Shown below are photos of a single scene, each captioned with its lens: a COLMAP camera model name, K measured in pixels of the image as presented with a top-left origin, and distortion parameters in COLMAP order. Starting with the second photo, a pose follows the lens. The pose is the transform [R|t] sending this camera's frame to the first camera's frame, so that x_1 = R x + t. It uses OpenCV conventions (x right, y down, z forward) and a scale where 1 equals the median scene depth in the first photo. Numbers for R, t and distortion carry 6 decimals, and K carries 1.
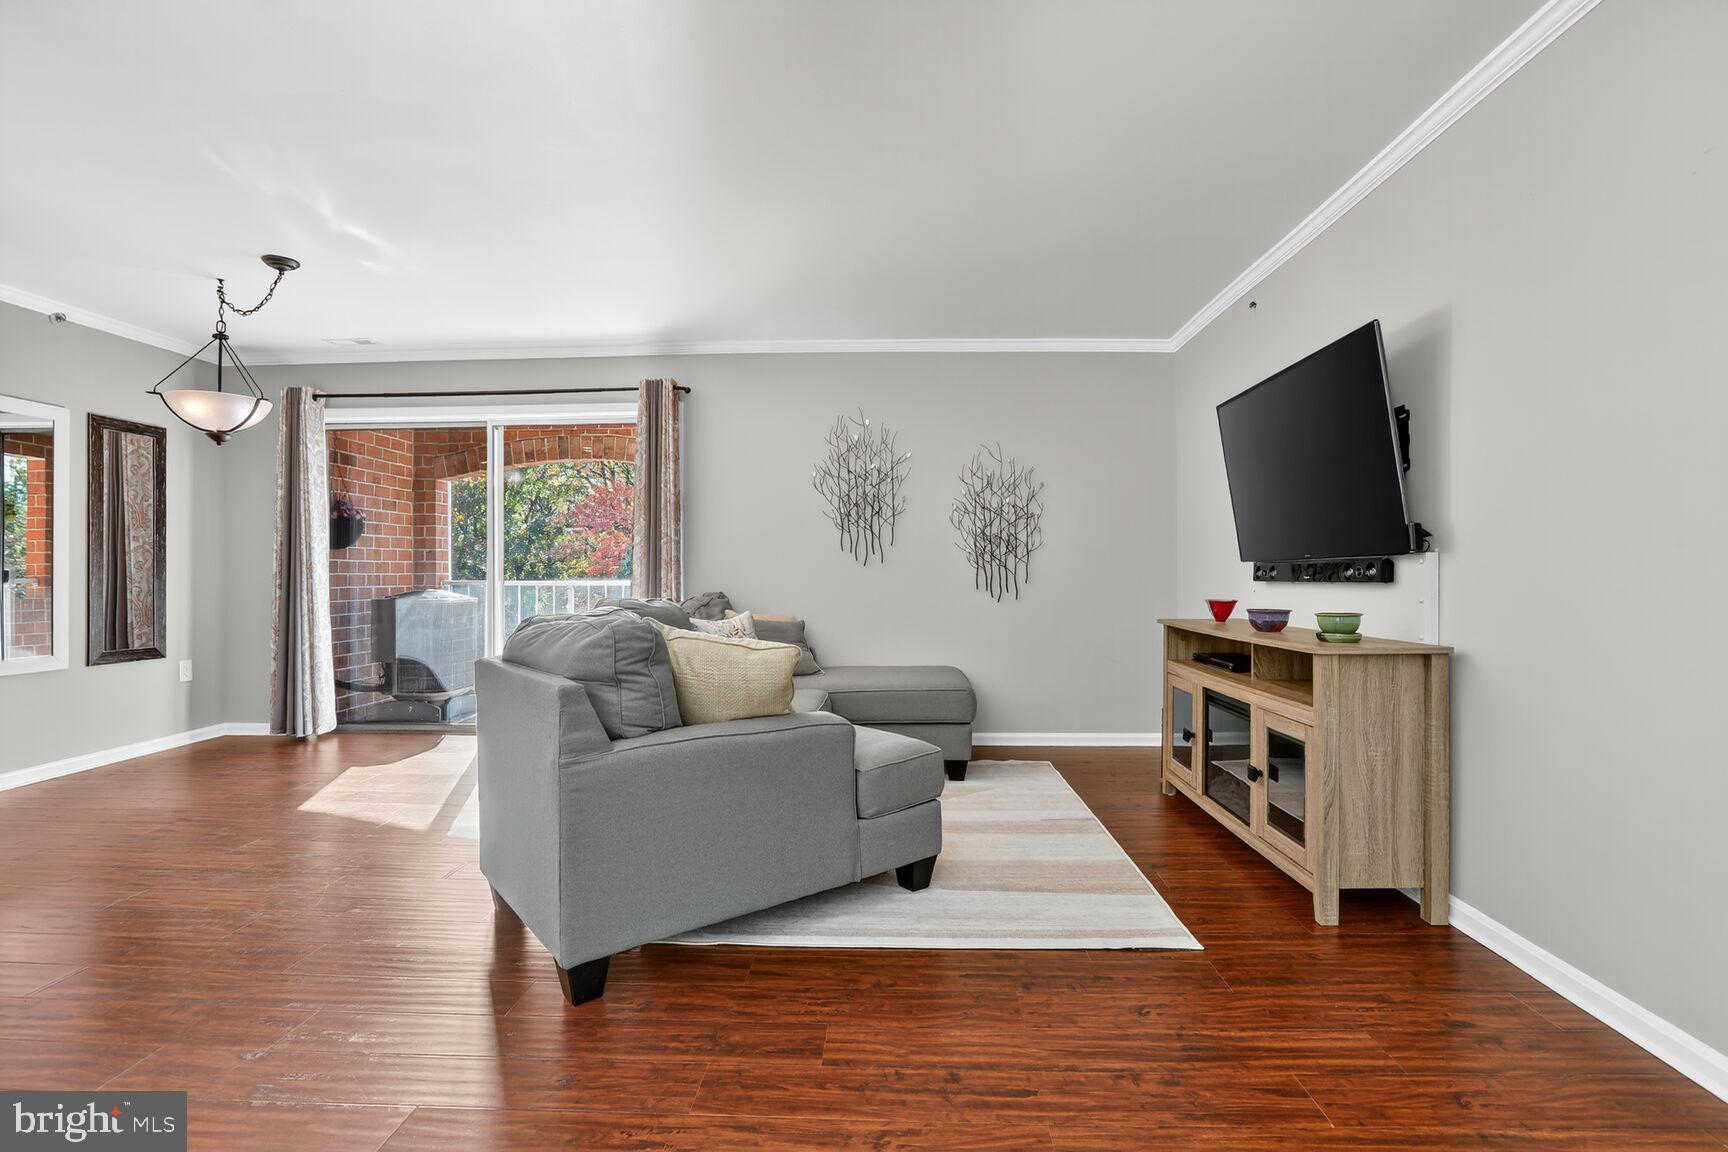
lens RADIAL K [[800.1, 0, 872.5], [0, 800.1, 565.1], [0, 0, 1]] dist [-0.047817, 0.013894]
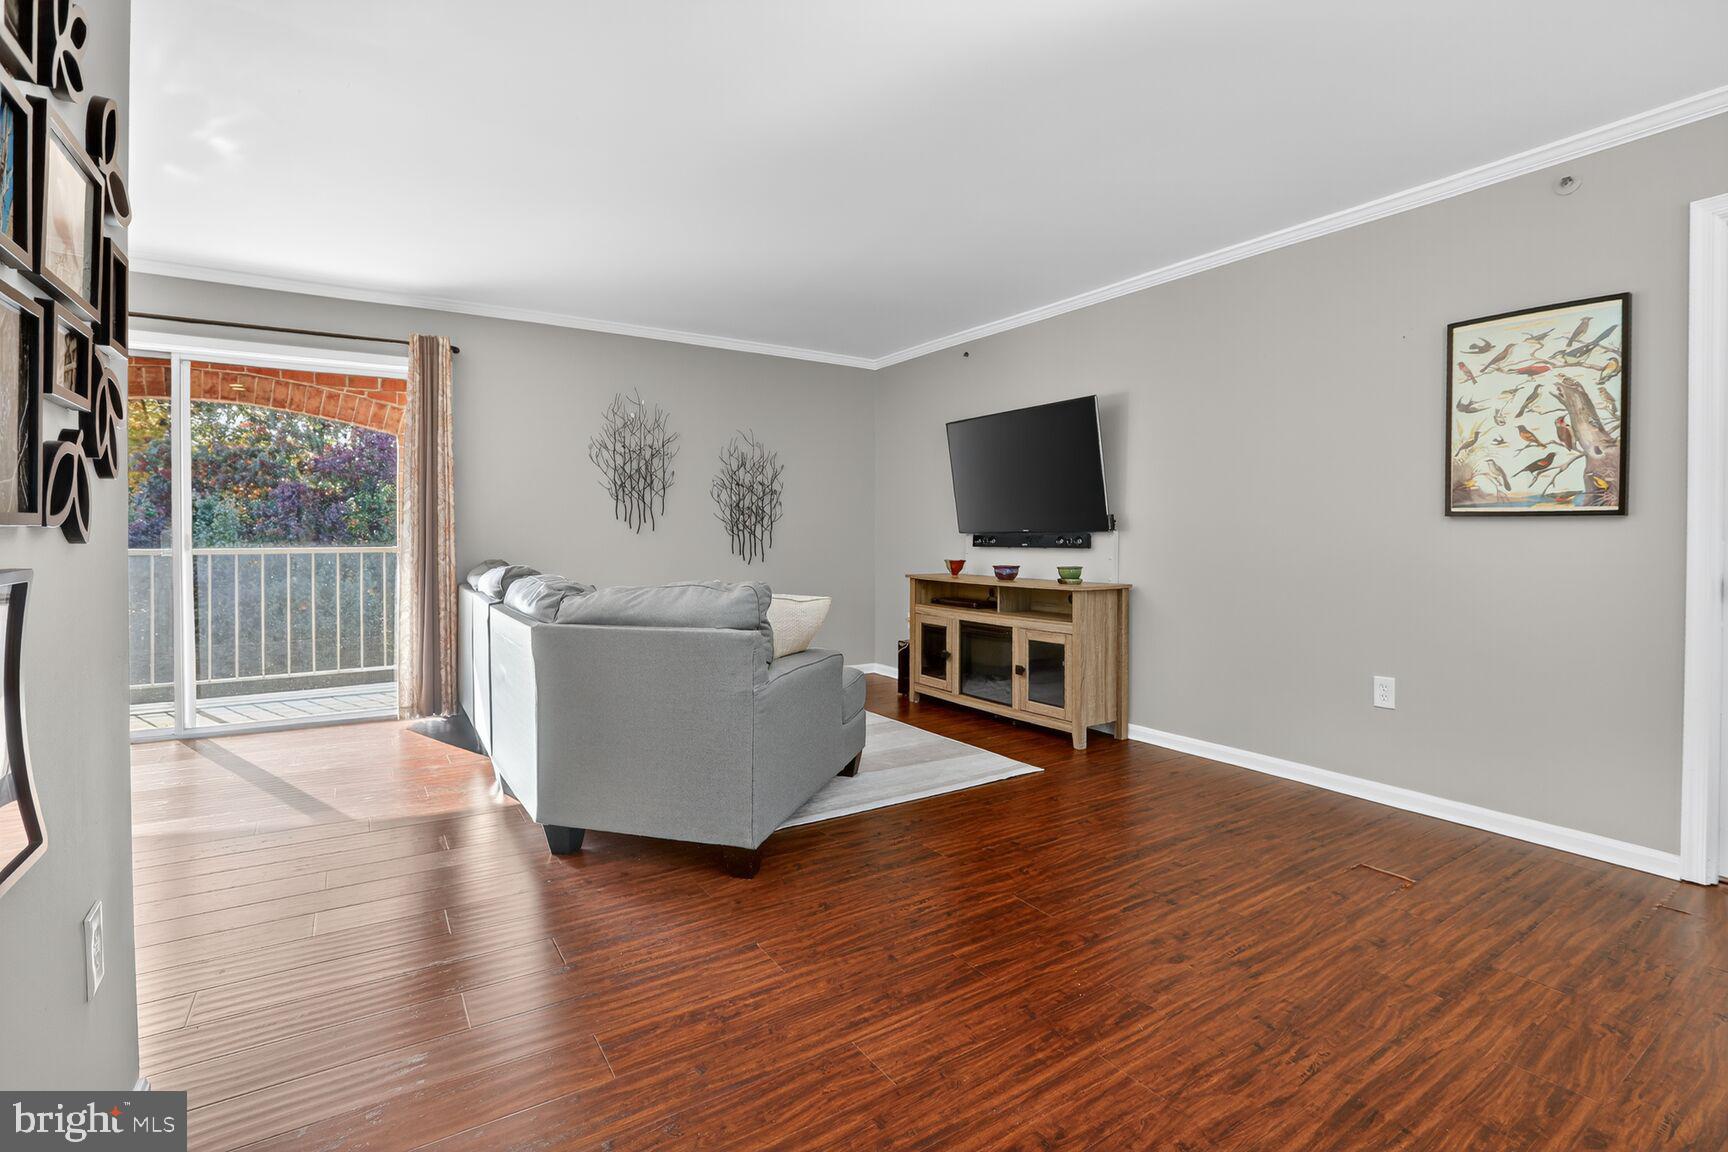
lens RADIAL K [[800.1, 0, 871.9], [0, 800.1, 537.5], [0, 0, 1]] dist [-0.047817, 0.013894]
pose [[0.820023, 0.000031, 0.572331, -0.386091], [-0.007968, 0.999904, 0.011362, -0.008860], [-0.572275, -0.013877, 0.819944, -0.074548]]
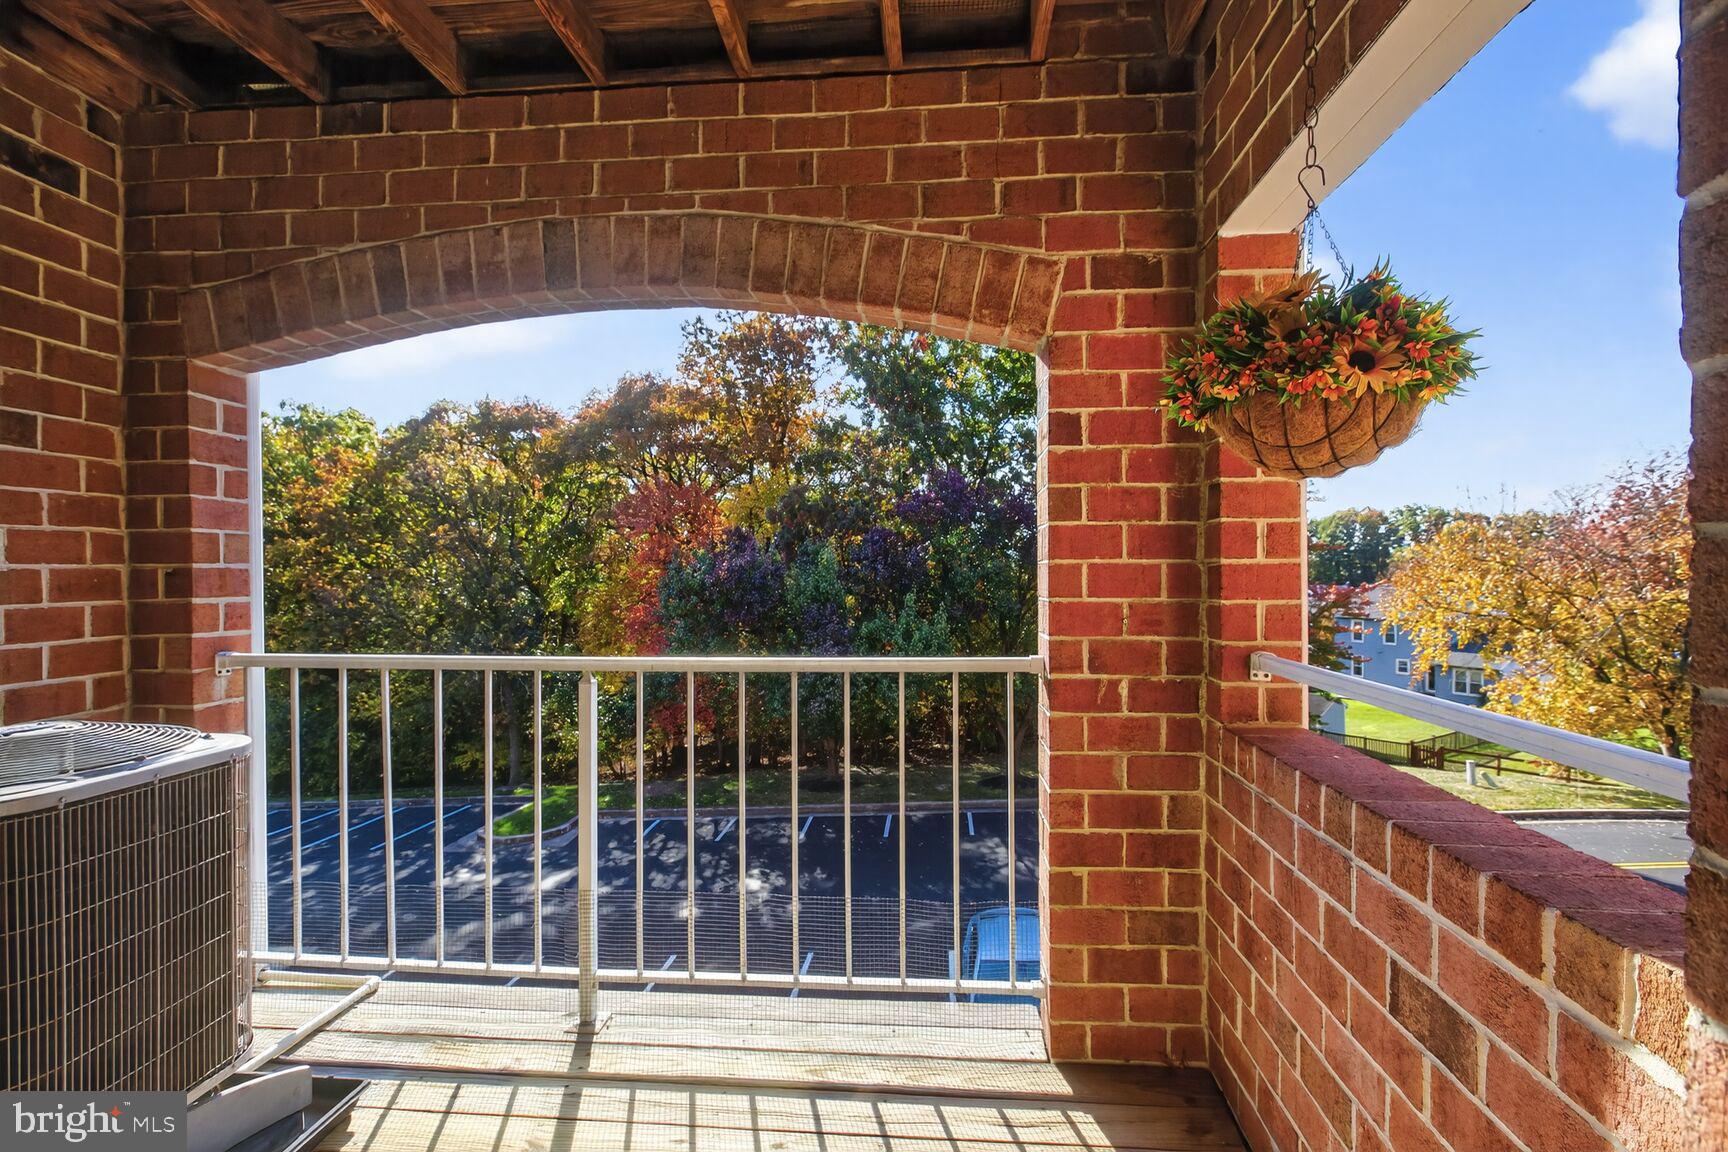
lens RADIAL K [[800.1, 0, 858.5], [0, 800.1, 577.1], [0, 0, 1]] dist [-0.047817, 0.013894]
pose [[0.998029, -0.002086, -0.062727, -0.363617], [0.003130, 0.999858, 0.016538, -0.027409], [0.062683, -0.016701, 0.997894, 0.978983]]
